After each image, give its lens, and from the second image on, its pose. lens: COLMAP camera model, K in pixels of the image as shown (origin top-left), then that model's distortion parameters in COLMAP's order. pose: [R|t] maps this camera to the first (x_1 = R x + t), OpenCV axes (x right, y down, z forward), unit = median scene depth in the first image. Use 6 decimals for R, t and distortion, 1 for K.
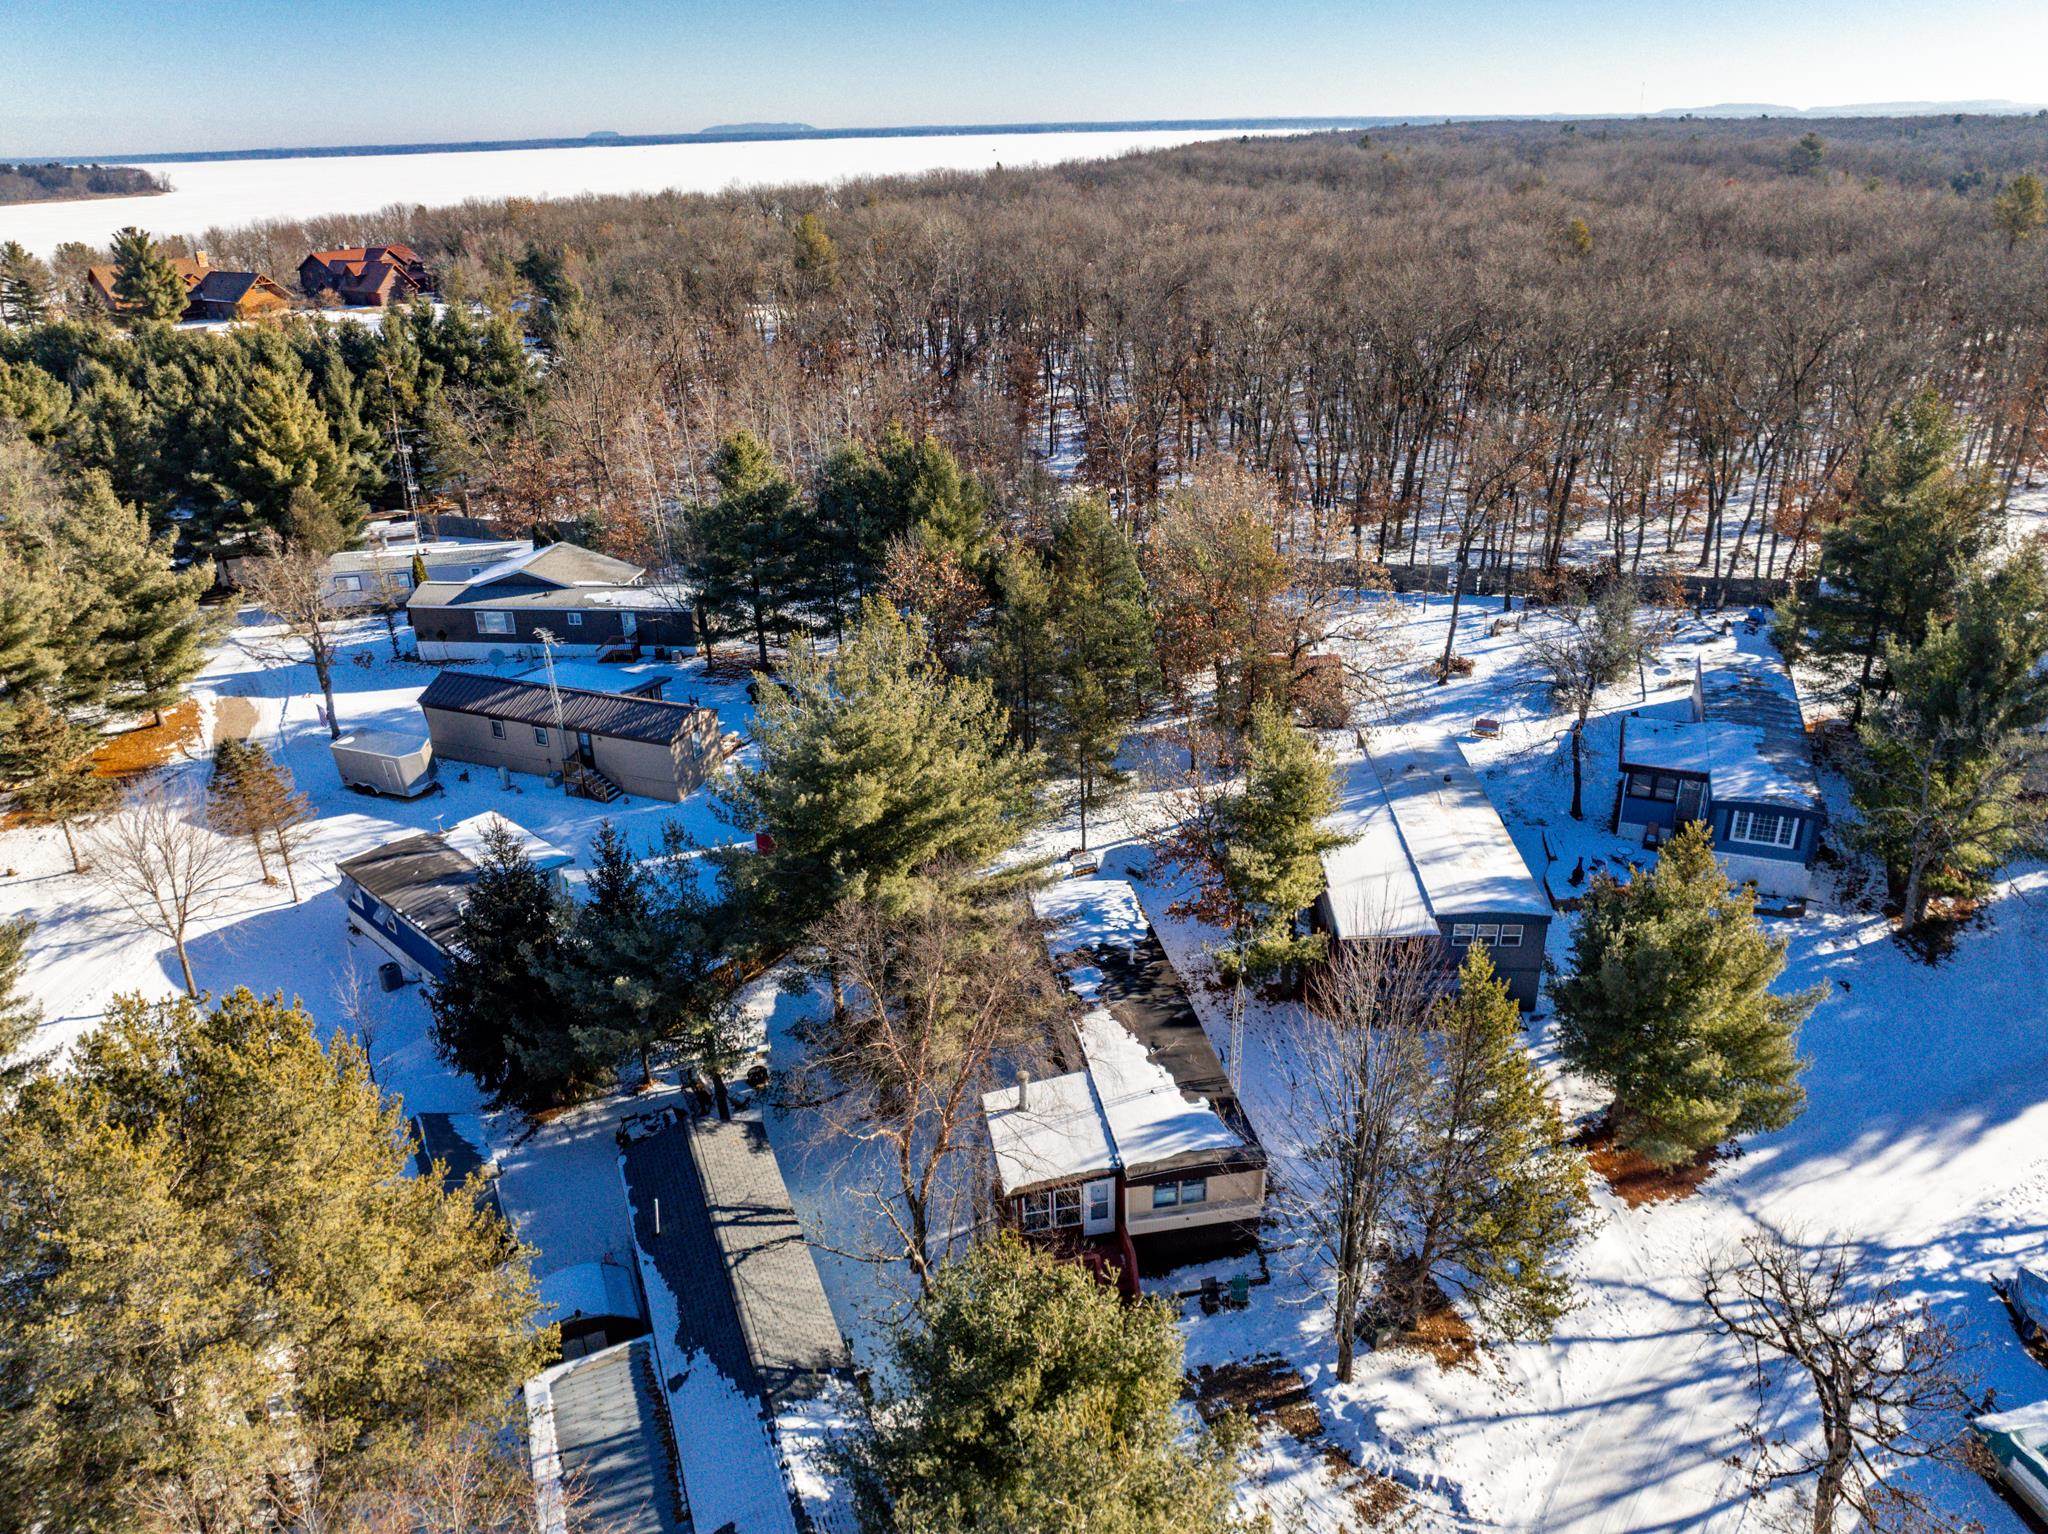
lens RADIAL K [[1426.2, 0, 1032.6], [0, 1426.2, 772.0], [0, 0, 1]] dist [-0.046484, 0.016413]
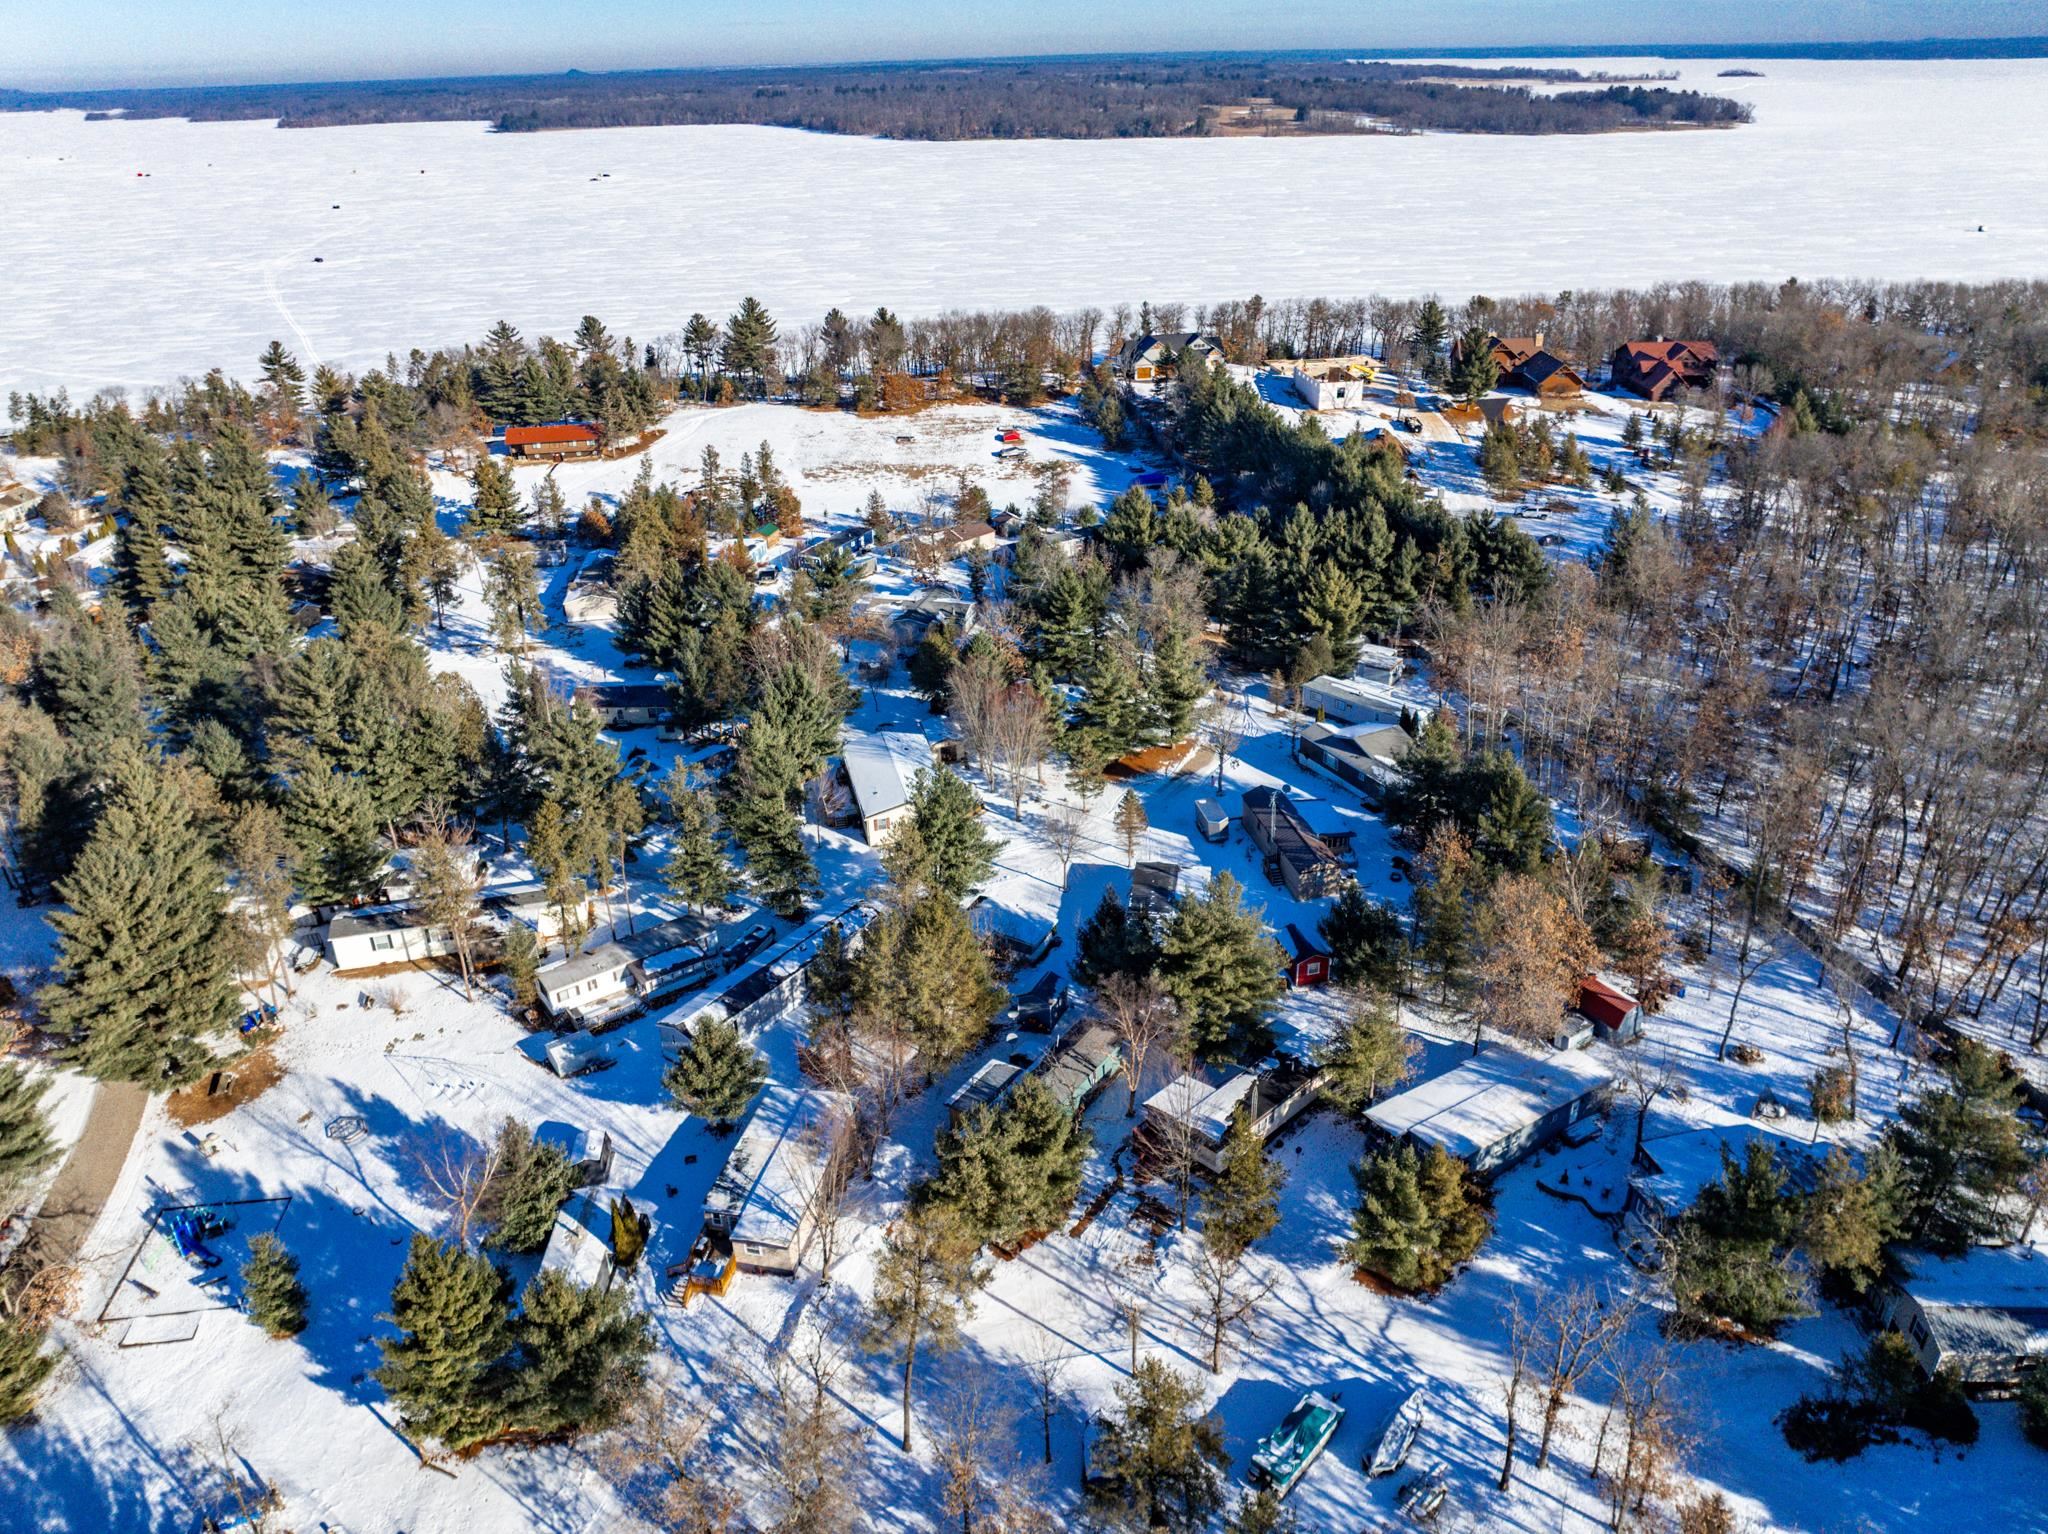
lens RADIAL K [[1426.2, 0, 1030.4], [0, 1426.2, 763.5], [0, 0, 1]] dist [-0.046484, 0.016413]
pose [[0.568446, 0.371754, -0.733940, 1.715009], [-0.335937, 0.919213, 0.205411, -0.824420], [0.751010, 0.129793, 0.647409, -1.030290]]
